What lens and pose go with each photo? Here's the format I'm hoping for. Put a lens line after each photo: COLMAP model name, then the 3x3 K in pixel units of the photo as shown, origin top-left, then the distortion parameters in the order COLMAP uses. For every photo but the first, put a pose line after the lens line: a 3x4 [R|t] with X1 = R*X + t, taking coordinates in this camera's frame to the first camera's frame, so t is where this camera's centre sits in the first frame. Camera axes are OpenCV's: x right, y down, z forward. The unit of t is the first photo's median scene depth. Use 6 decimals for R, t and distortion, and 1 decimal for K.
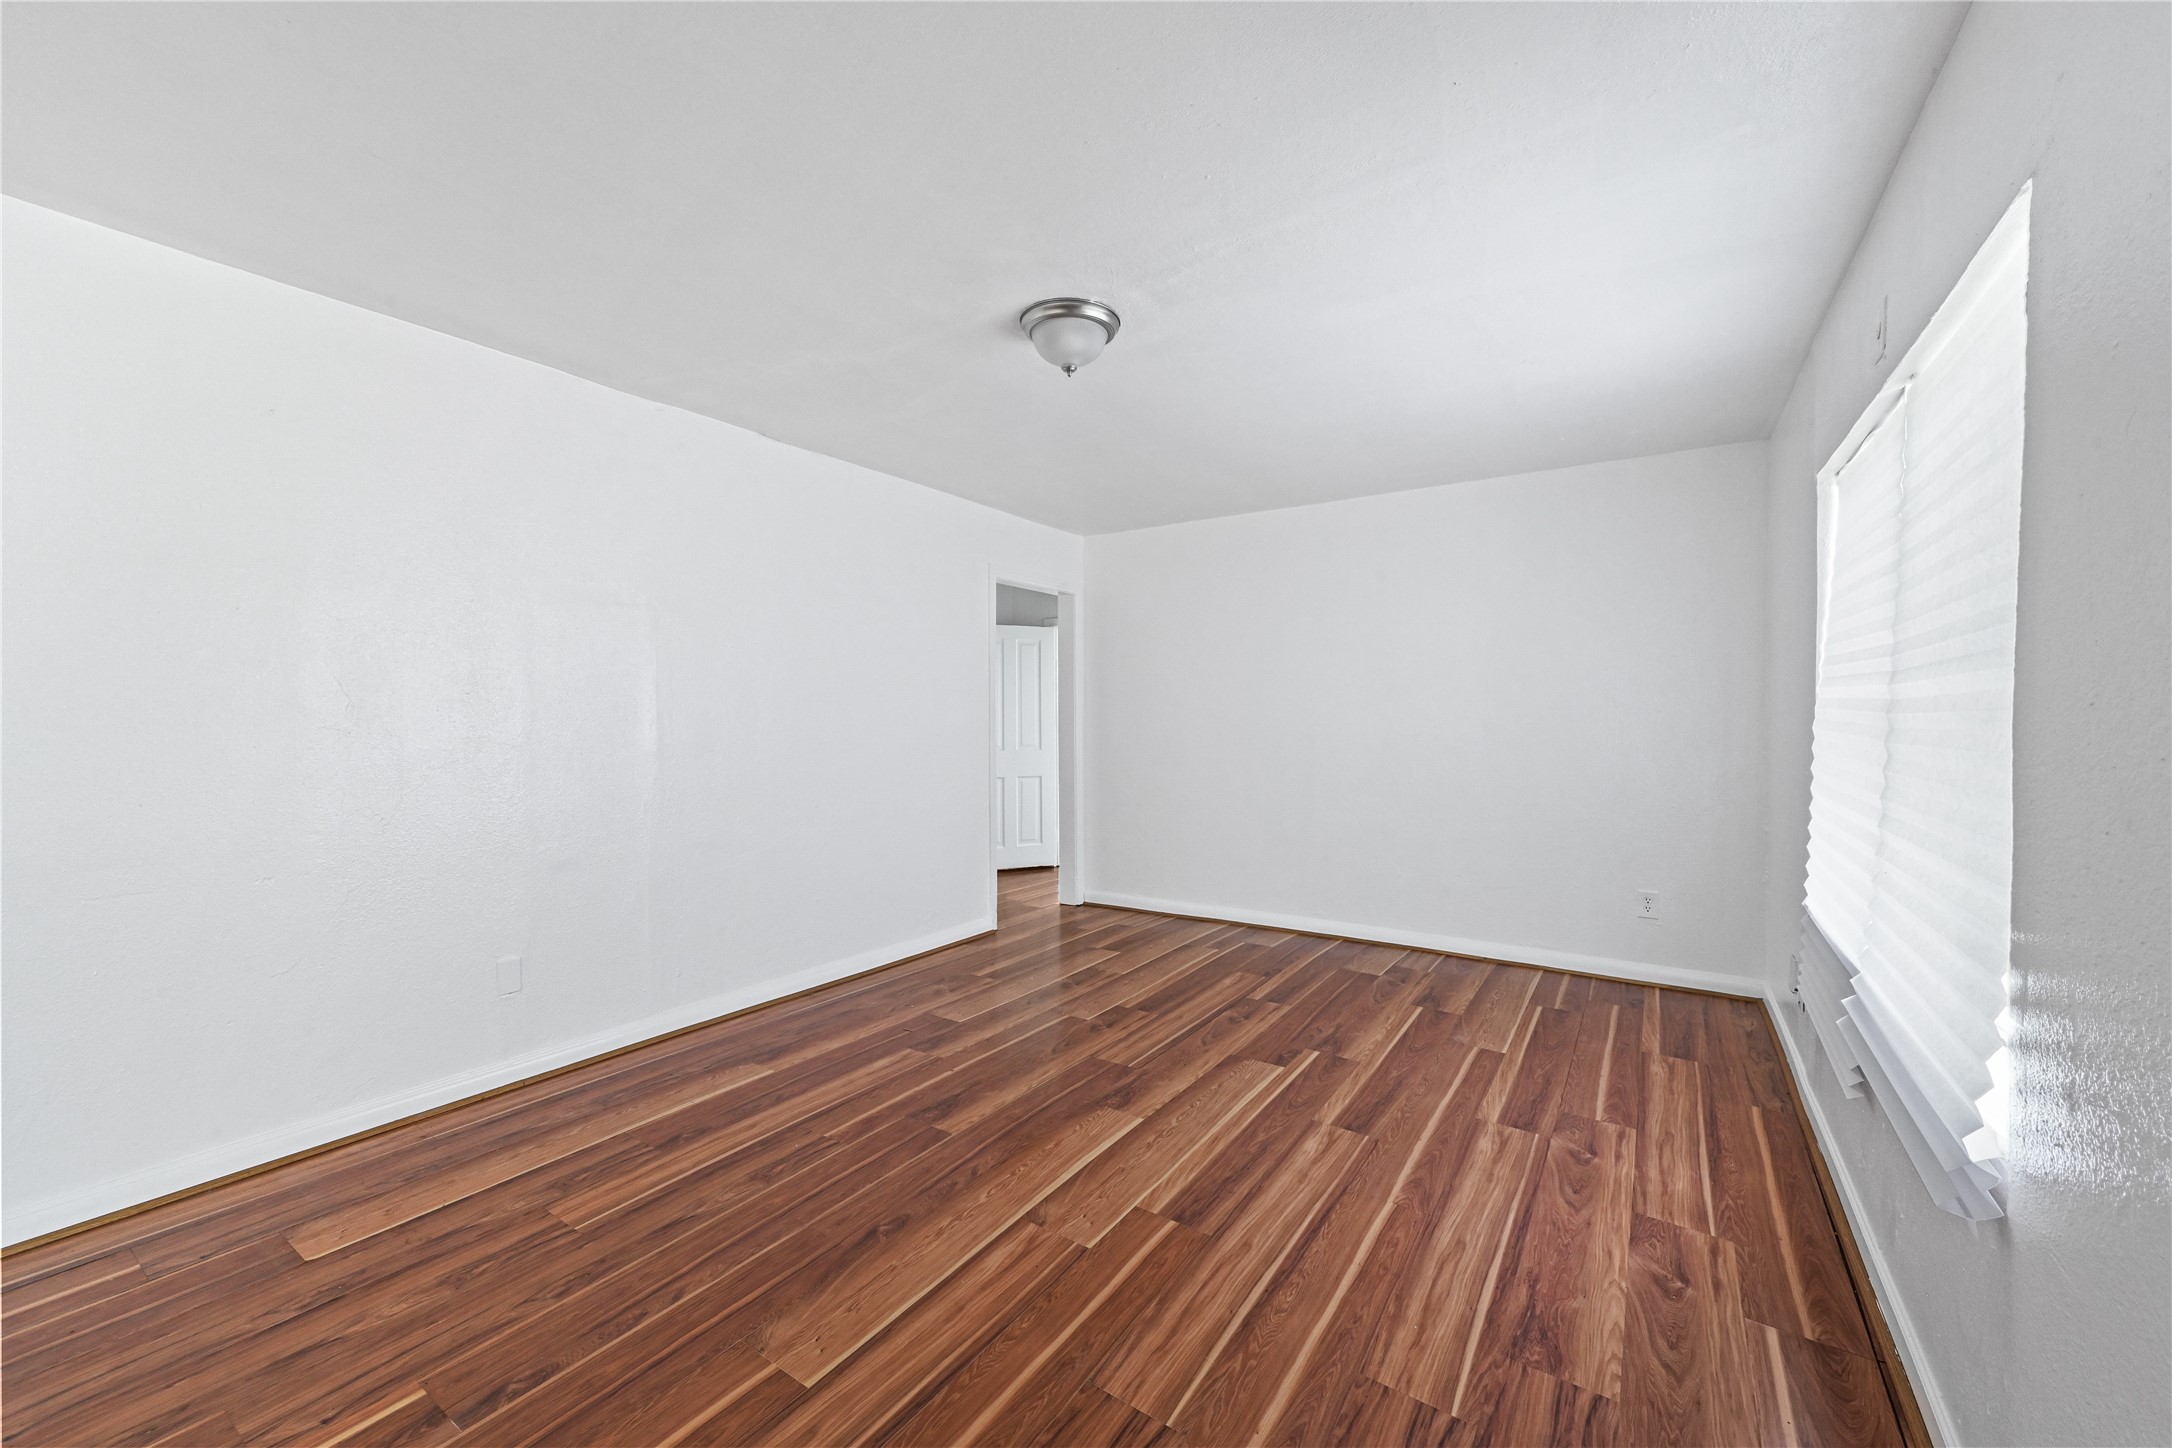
lens RADIAL K [[864.3, 0, 1085.9], [0, 864.3, 718.9], [0, 0, 1]] dist [0.001710, 0.000215]
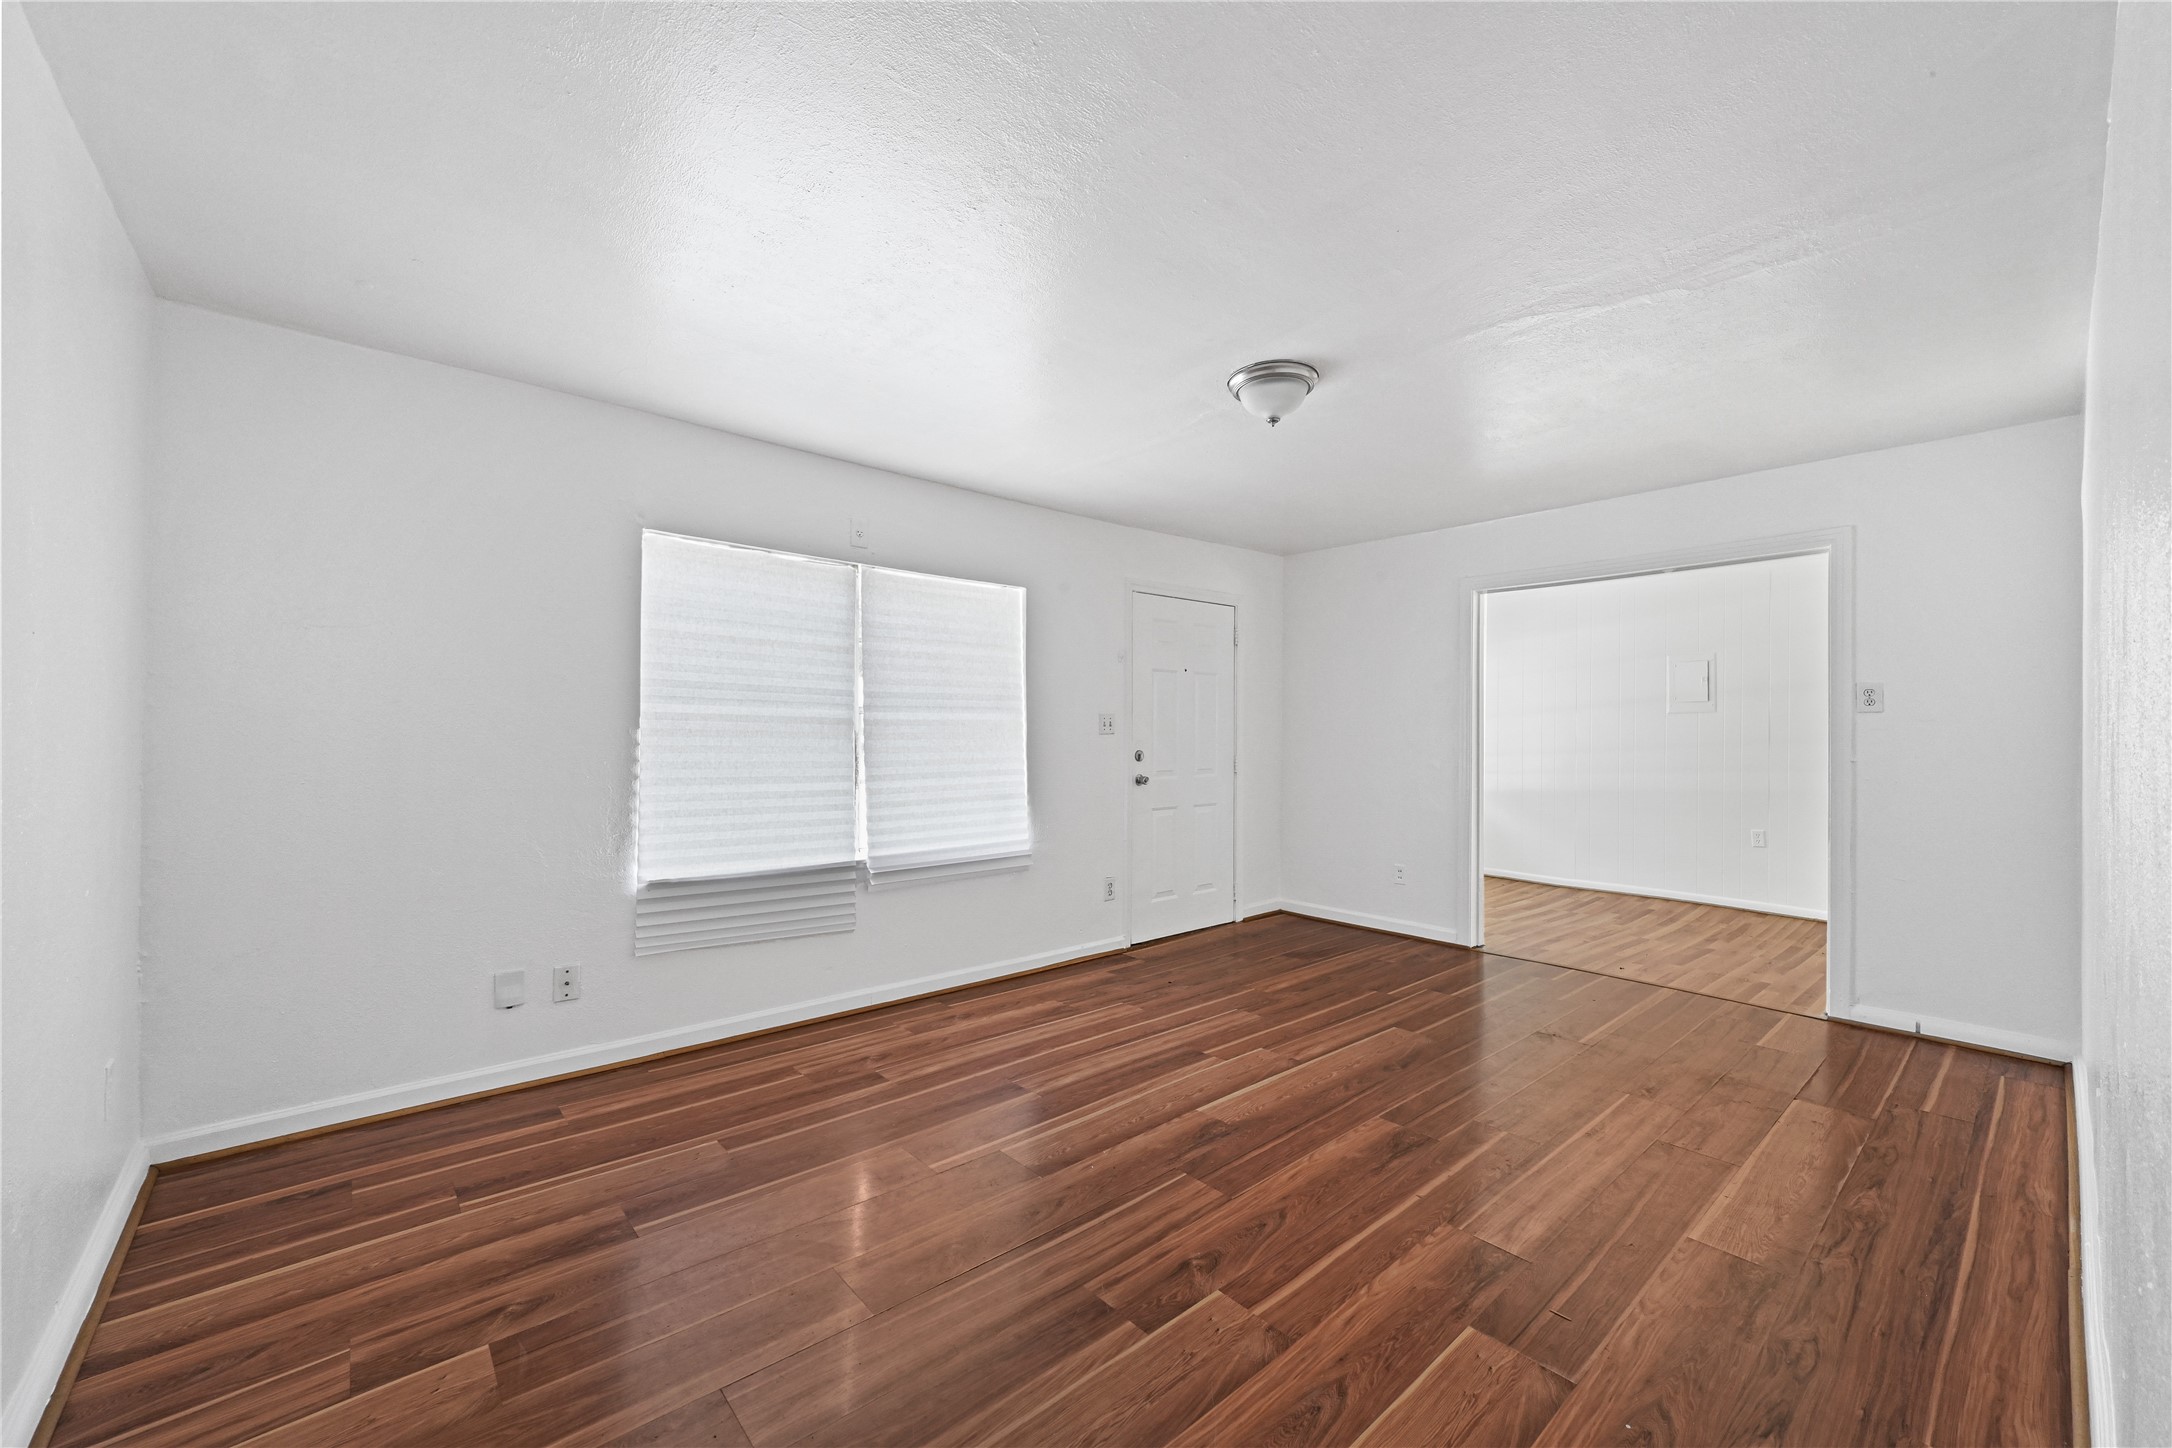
lens RADIAL K [[864.3, 0, 1087.6], [0, 864.3, 737.0], [0, 0, 1]] dist [0.001710, 0.000215]
pose [[-0.966491, -0.009653, 0.256519, -0.073931], [-0.006375, 0.999887, 0.013608, -0.008380], [-0.256622, 0.011516, -0.966443, 2.104897]]
